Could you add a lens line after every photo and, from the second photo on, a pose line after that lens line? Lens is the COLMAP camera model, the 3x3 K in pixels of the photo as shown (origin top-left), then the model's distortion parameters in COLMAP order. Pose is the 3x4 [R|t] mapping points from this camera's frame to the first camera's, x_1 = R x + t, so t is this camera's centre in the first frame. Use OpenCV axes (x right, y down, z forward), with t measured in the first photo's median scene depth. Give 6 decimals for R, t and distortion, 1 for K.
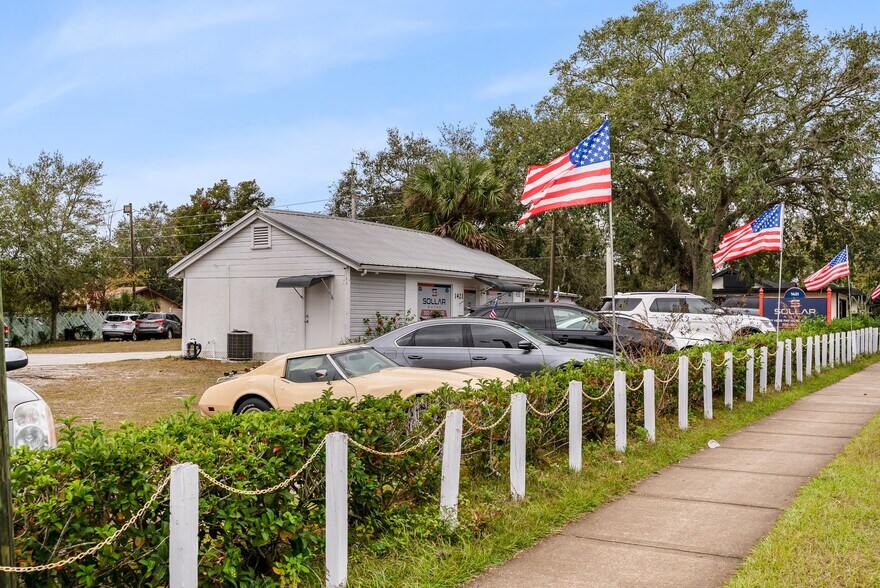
lens RADIAL K [[825.5, 0, 440.0], [0, 825.5, 294.0], [0, 0, 1]] dist [-0.060255, -0.001844]
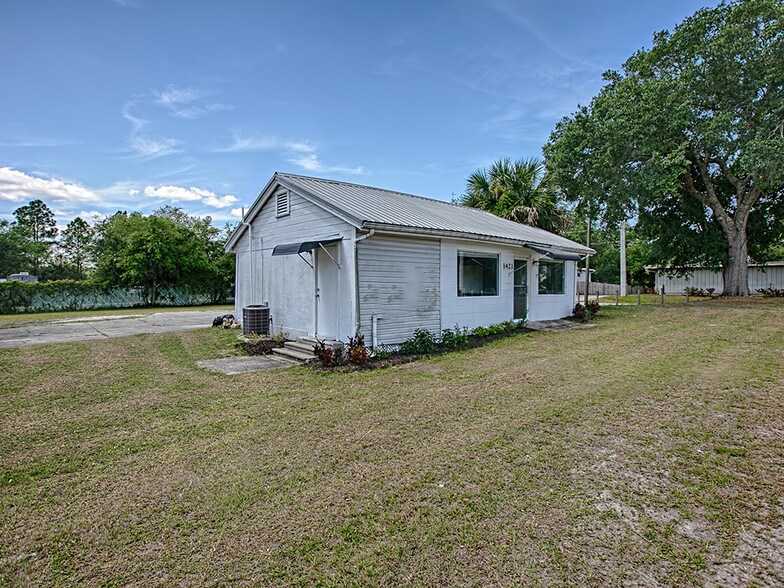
lens RADIAL K [[476.1, 0, 392.0], [0, 476.1, 294.0], [0, 0, 1]] dist [0.000073, -0.000084]
pose [[0.964689, -0.016012, -0.262905, 0.038647], [0.026987, 0.998906, 0.038186, 0.013202], [0.262006, -0.043933, 0.964066, 0.445789]]
